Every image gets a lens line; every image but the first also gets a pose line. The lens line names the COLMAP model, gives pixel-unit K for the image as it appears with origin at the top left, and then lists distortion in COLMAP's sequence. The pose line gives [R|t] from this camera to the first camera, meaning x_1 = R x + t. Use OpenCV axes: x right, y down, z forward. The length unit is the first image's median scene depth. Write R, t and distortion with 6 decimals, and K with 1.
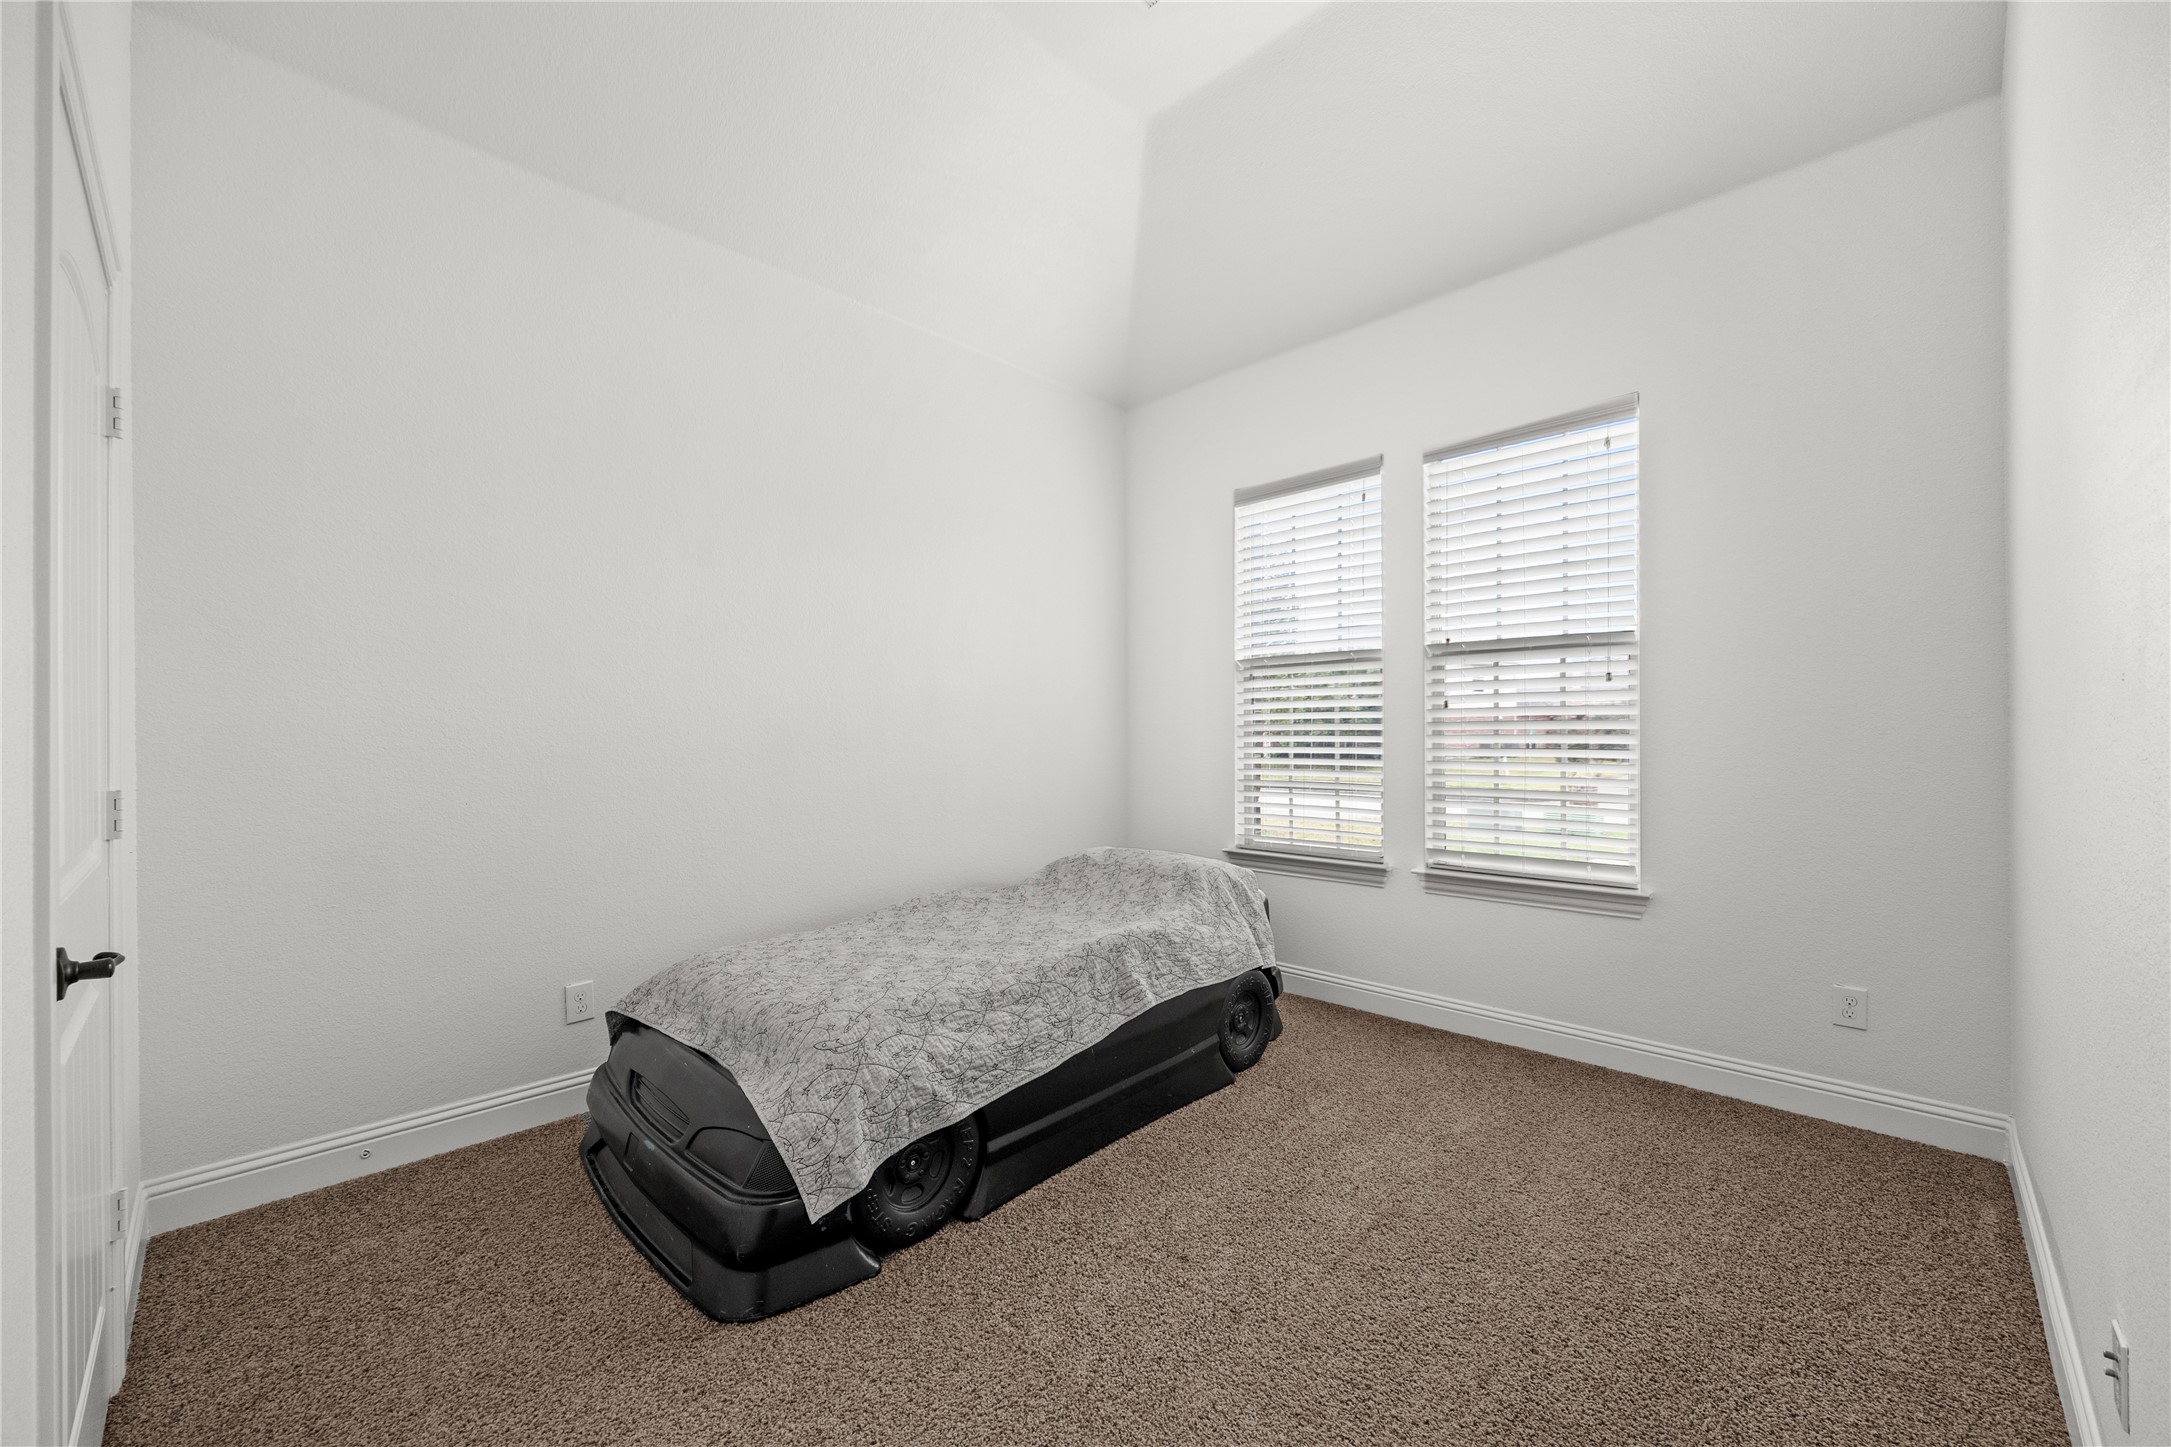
lens RADIAL K [[835.7, 0, 1073.8], [0, 835.7, 728.6], [0, 0, 1]] dist [-0.001243, 0.000017]
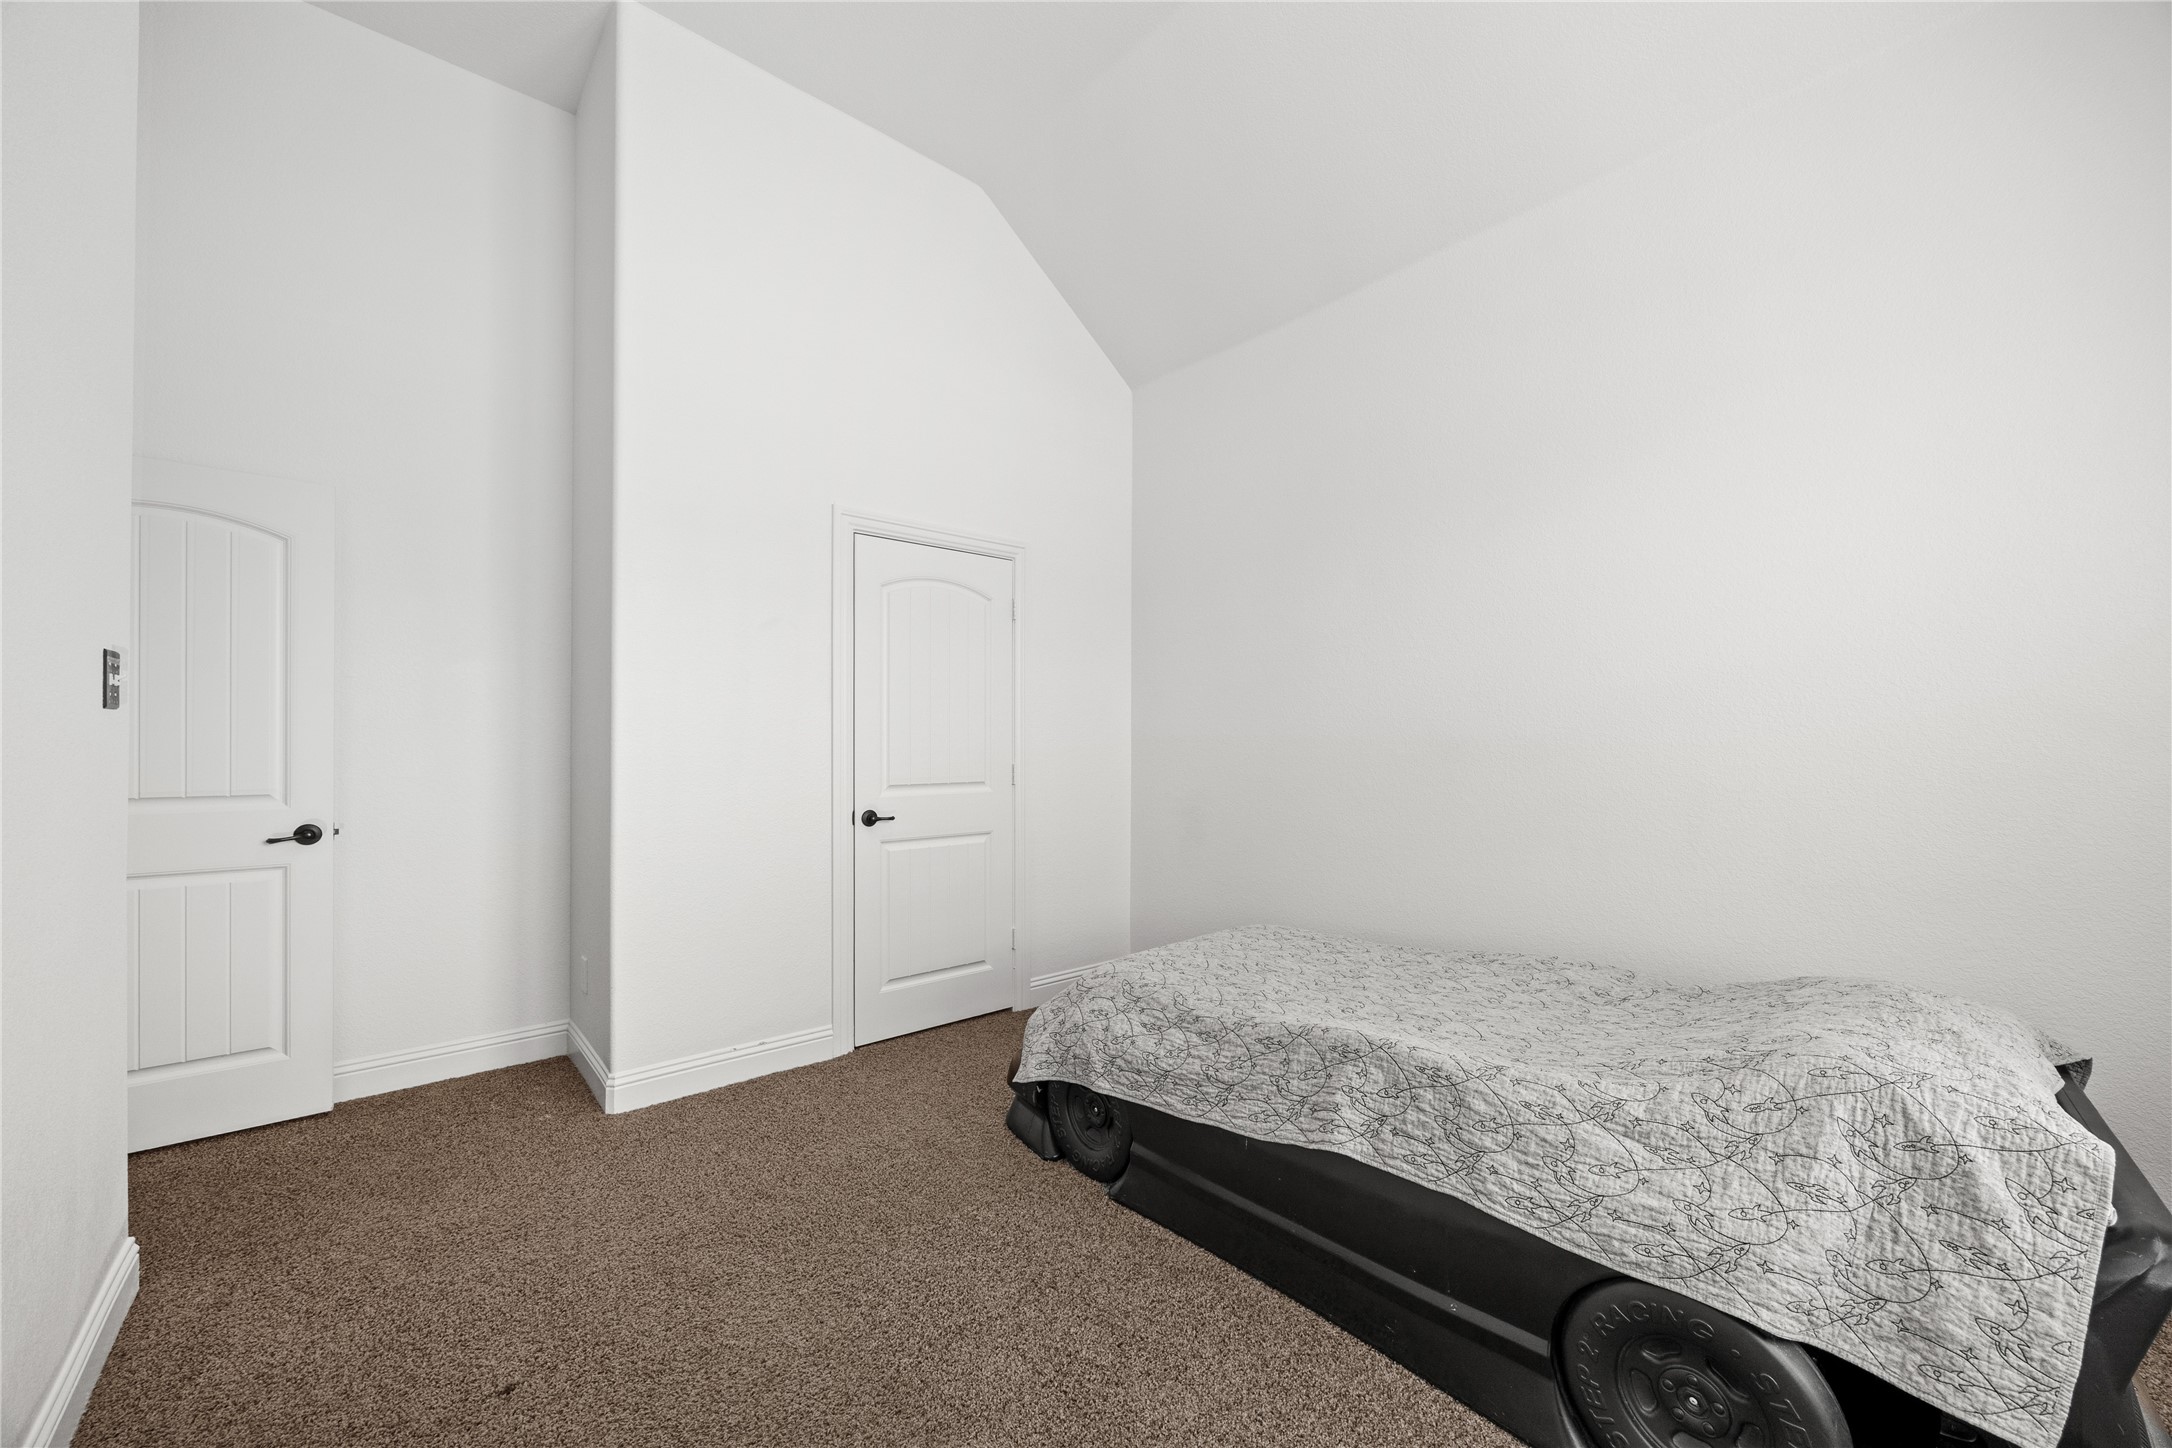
lens RADIAL K [[836.1, 0, 1074.3], [0, 836.1, 729.1], [0, 0, 1]] dist [-0.001243, 0.000017]
pose [[-0.072722, -0.012129, -0.997278, 0.823871], [0.005455, 0.999906, -0.012558, 0.004095], [0.997337, -0.006353, -0.072649, 0.895344]]
